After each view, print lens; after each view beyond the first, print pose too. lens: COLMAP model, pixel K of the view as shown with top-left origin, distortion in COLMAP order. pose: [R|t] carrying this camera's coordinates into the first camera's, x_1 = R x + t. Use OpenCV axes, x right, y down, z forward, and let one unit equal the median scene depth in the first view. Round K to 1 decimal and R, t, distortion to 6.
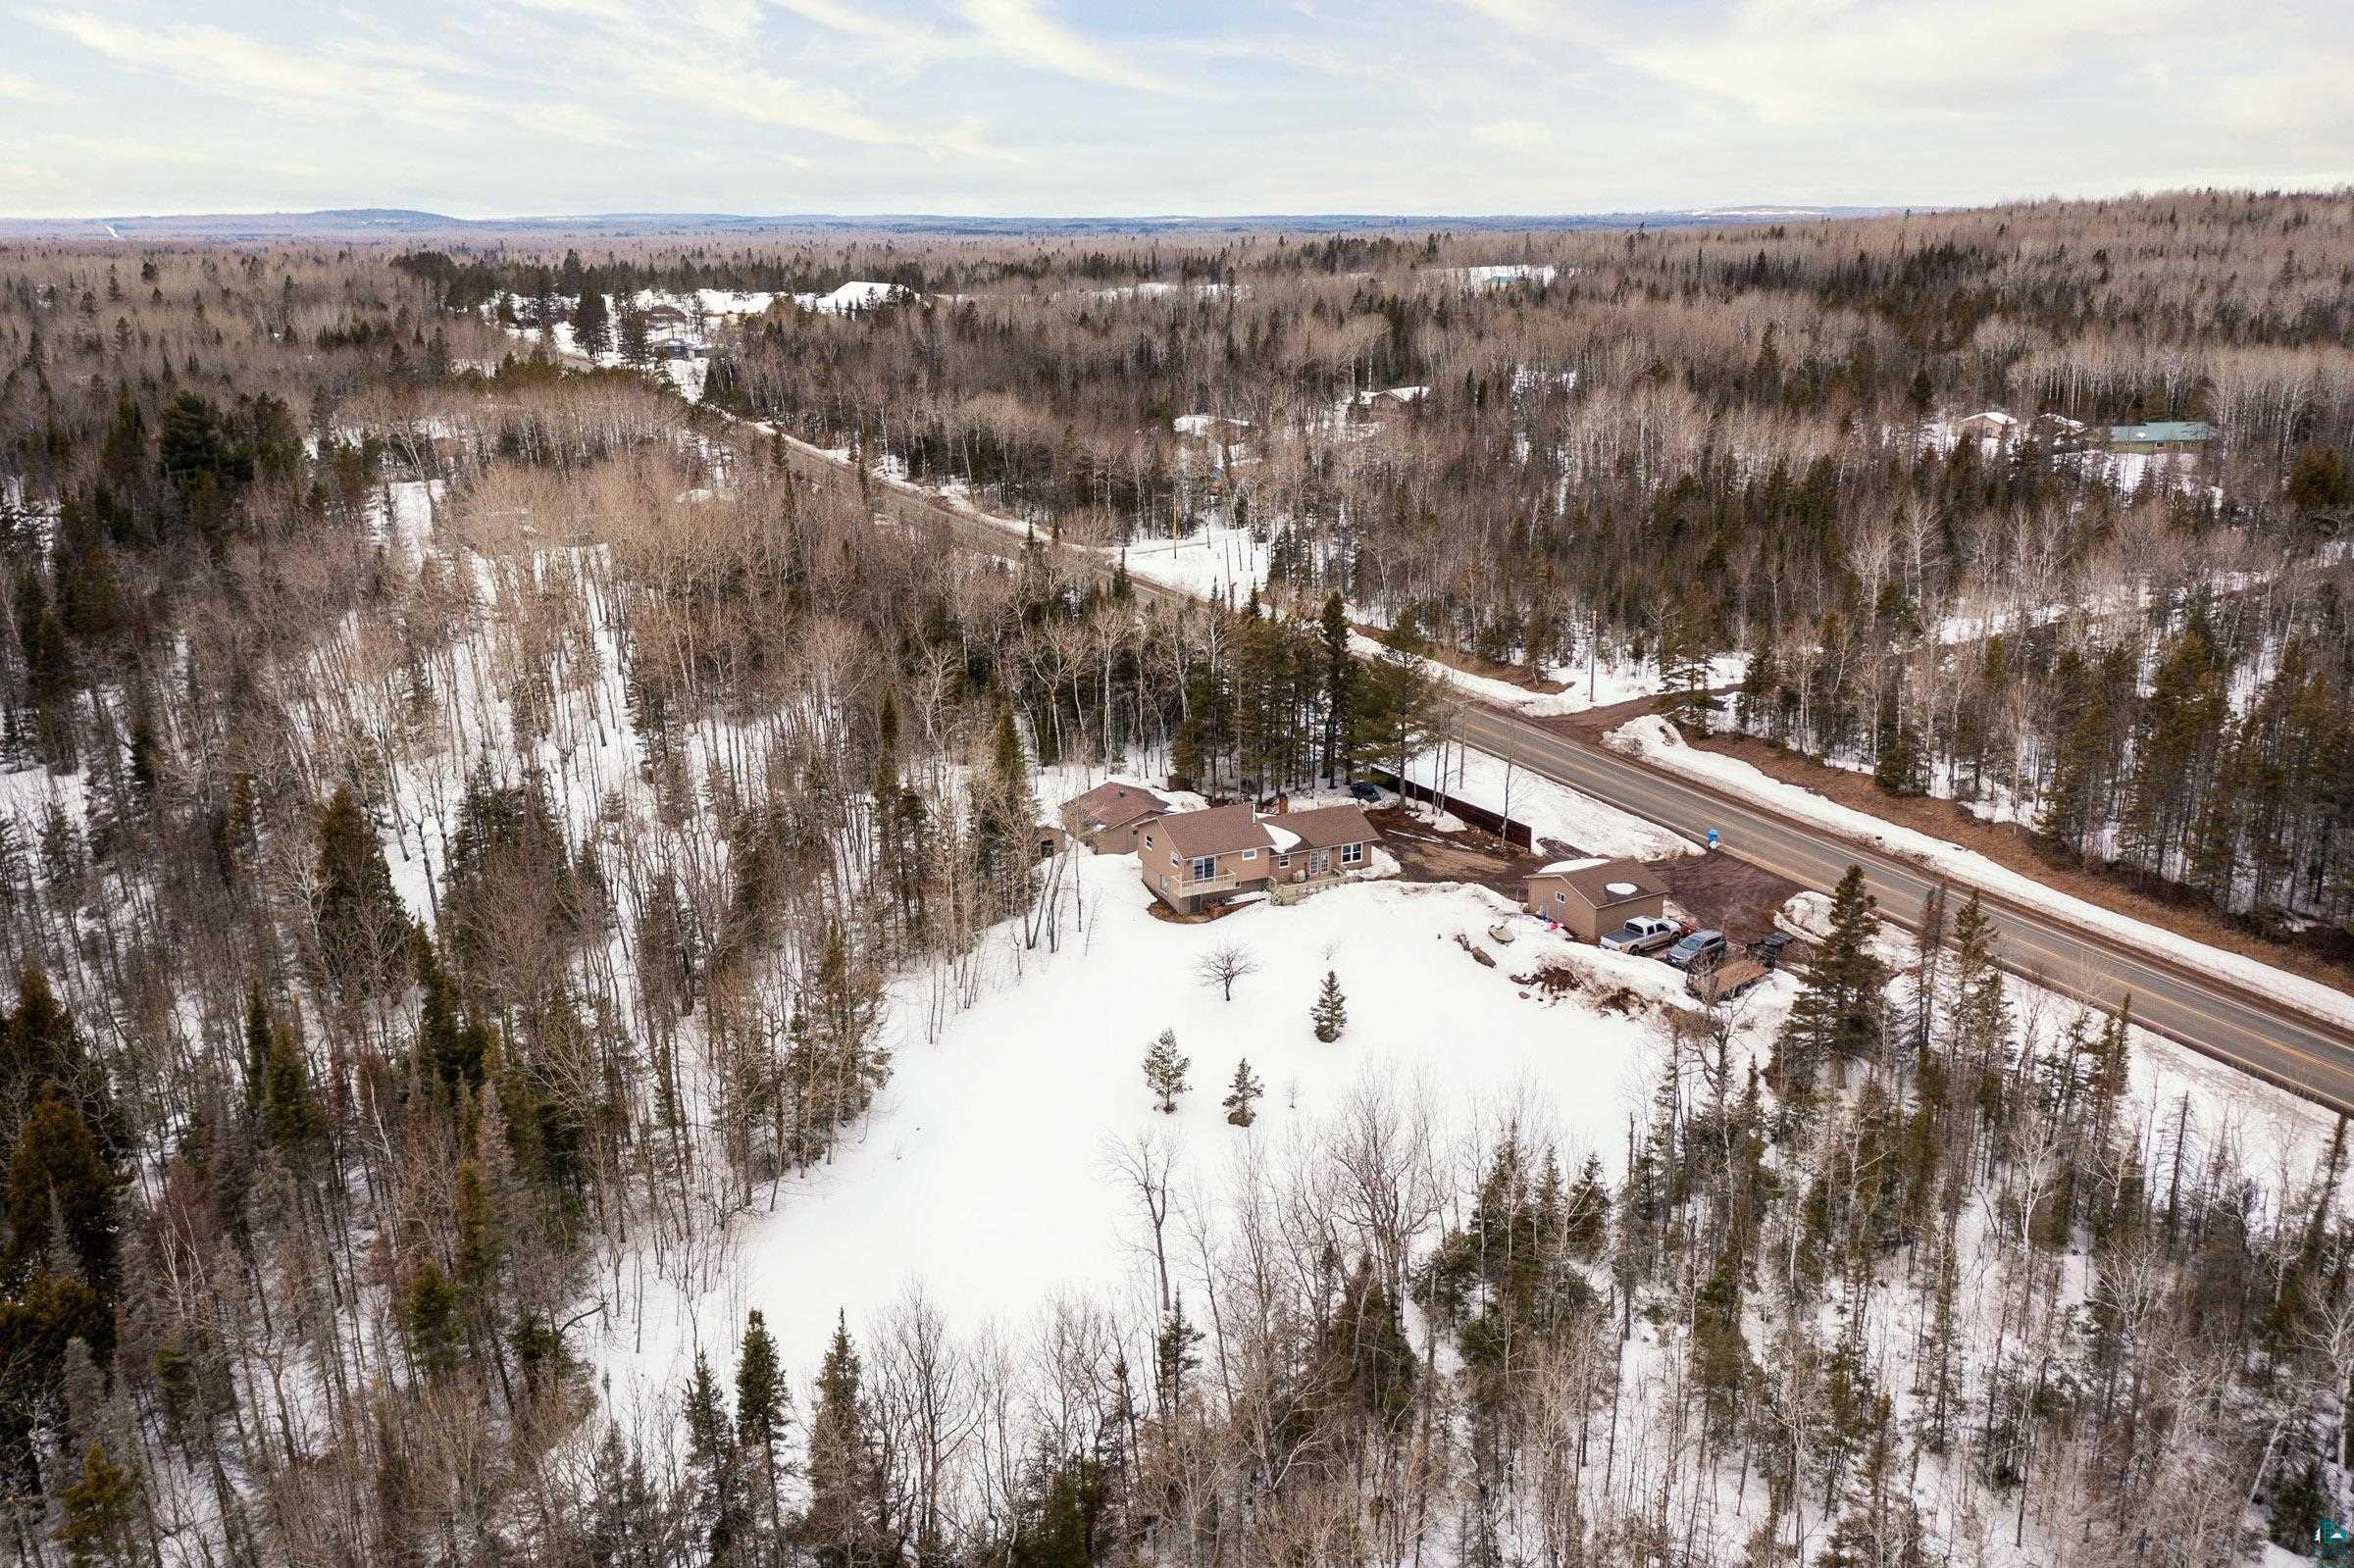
lens RADIAL K [[1869.0, 0, 1177.0], [0, 1869.0, 784.0], [0, 0, 1]] dist [-0.003146, -0.006339]
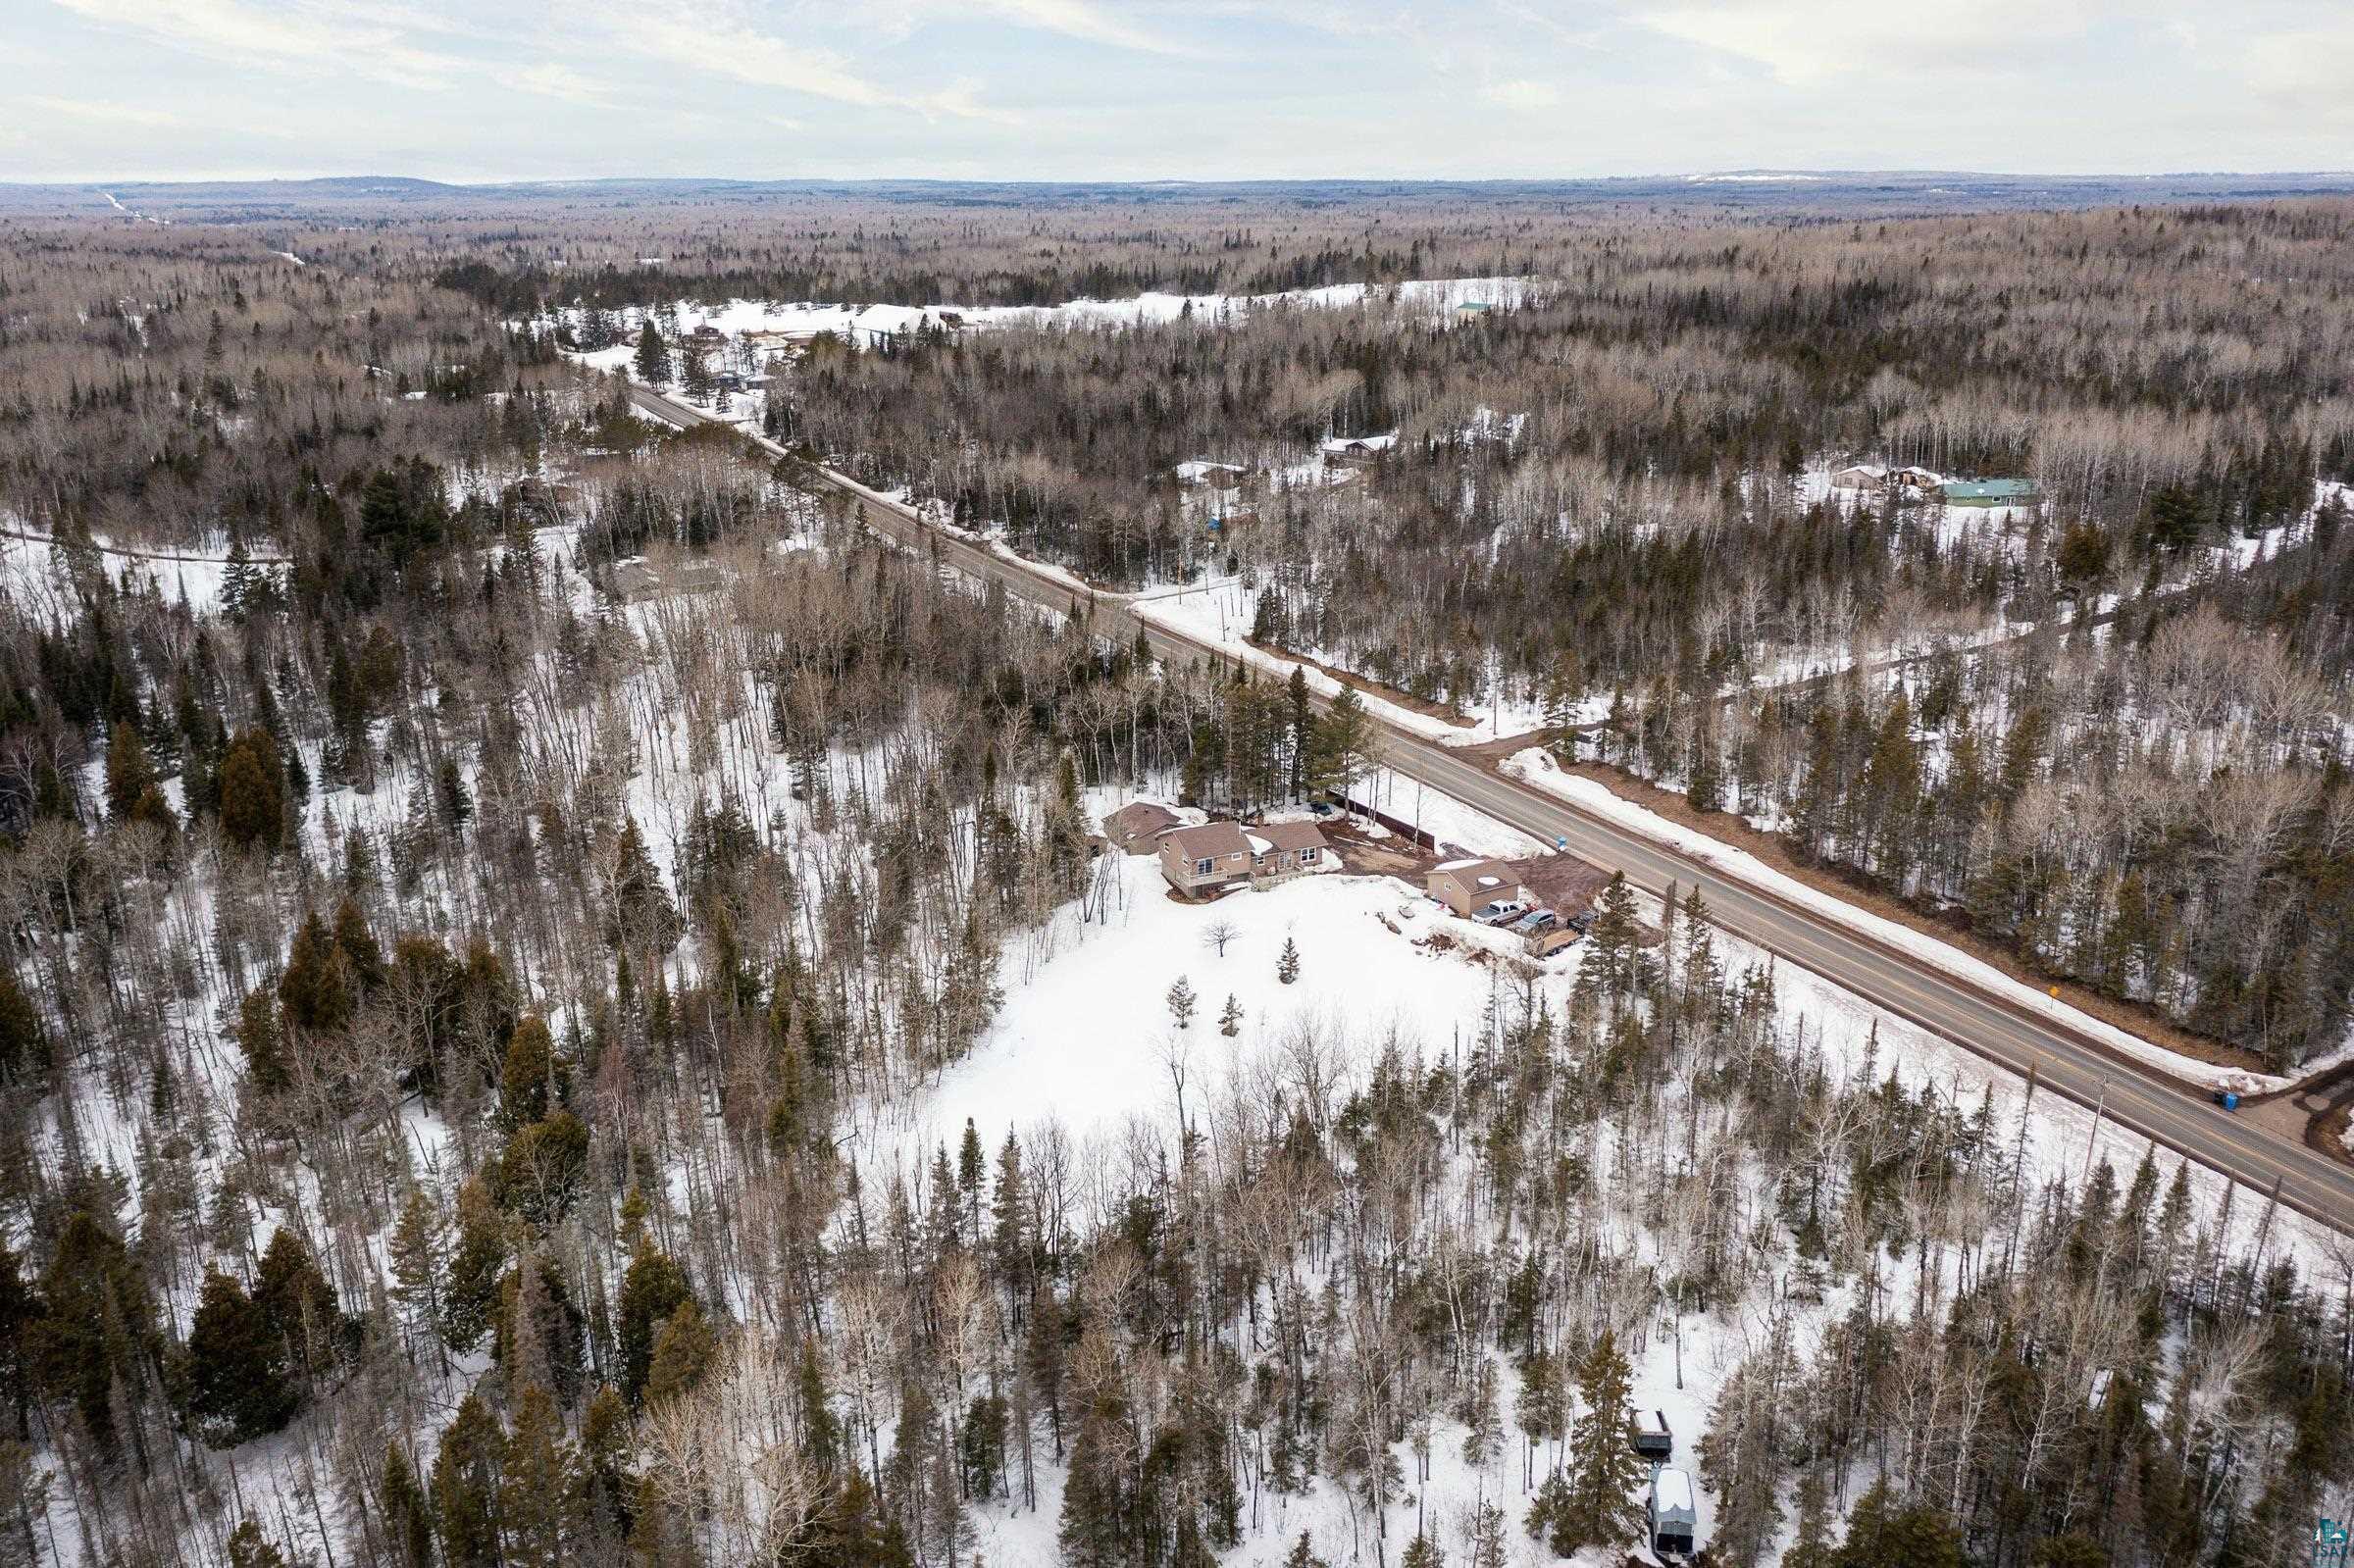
lens RADIAL K [[1866.1, 0, 1177.0], [0, 1866.1, 784.0], [0, 0, 1]] dist [0.005644, 0.002718]
pose [[0.999998, -0.000872, 0.001891, -0.009035], [0.000835, 0.999804, 0.019757, -0.042040], [-0.001908, -0.019756, 0.999803, -0.397367]]
